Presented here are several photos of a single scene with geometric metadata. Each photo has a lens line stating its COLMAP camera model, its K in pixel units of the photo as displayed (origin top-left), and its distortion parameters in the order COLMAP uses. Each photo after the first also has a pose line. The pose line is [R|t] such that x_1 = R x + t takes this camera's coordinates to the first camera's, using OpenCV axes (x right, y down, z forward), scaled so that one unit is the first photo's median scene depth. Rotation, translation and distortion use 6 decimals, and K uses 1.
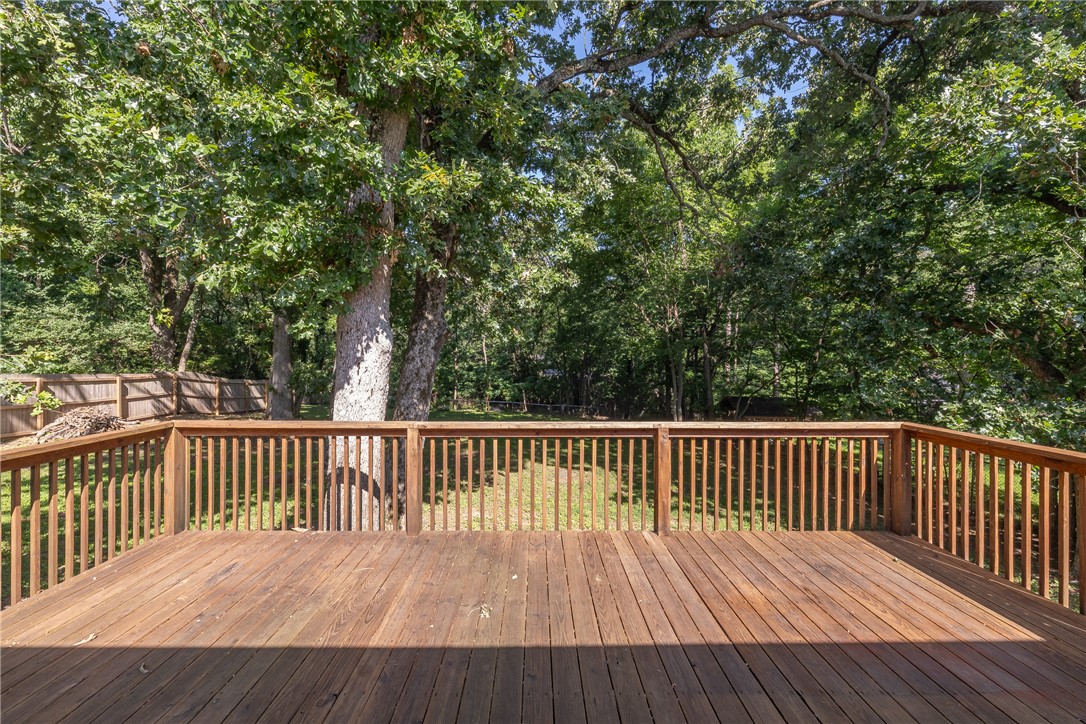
lens RADIAL K [[458.0, 0, 544.6], [0, 458.0, 357.5], [0, 0, 1]] dist [-0.000820, 0.001069]
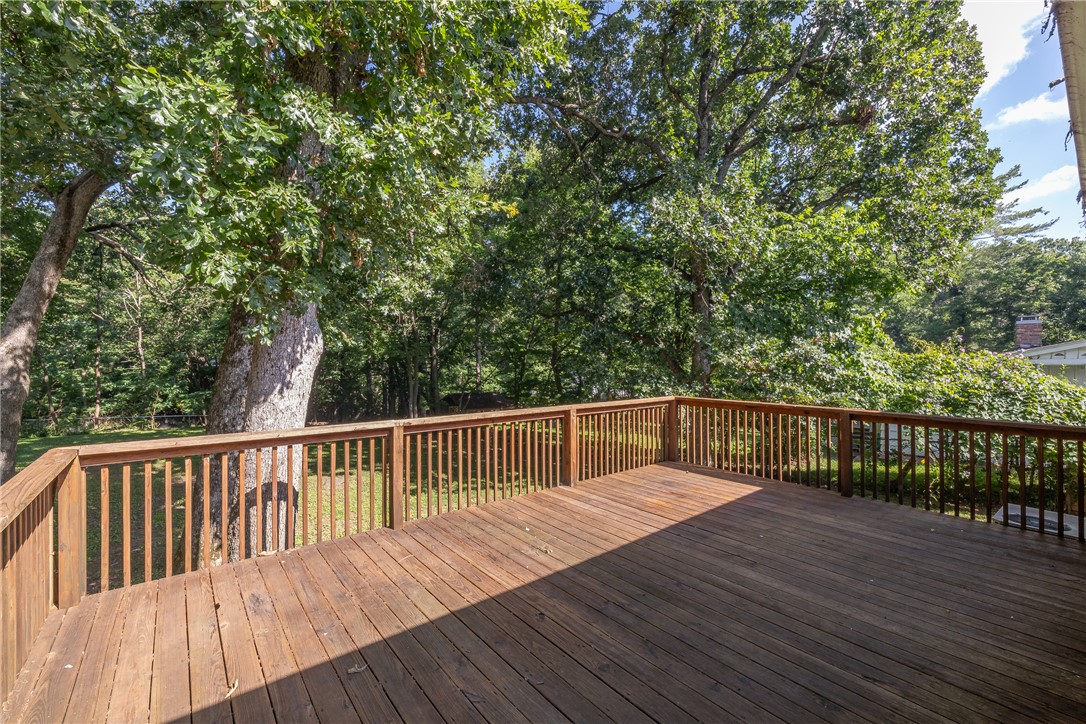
lens RADIAL K [[458.0, 0, 516.3], [0, 458.0, 359.4], [0, 0, 1]] dist [-0.000820, 0.001069]
pose [[0.792963, -0.002878, 0.609263, -0.452674], [0.003232, 0.999995, 0.000518, 0.000713], [-0.609262, 0.001559, 0.792968, -0.001327]]
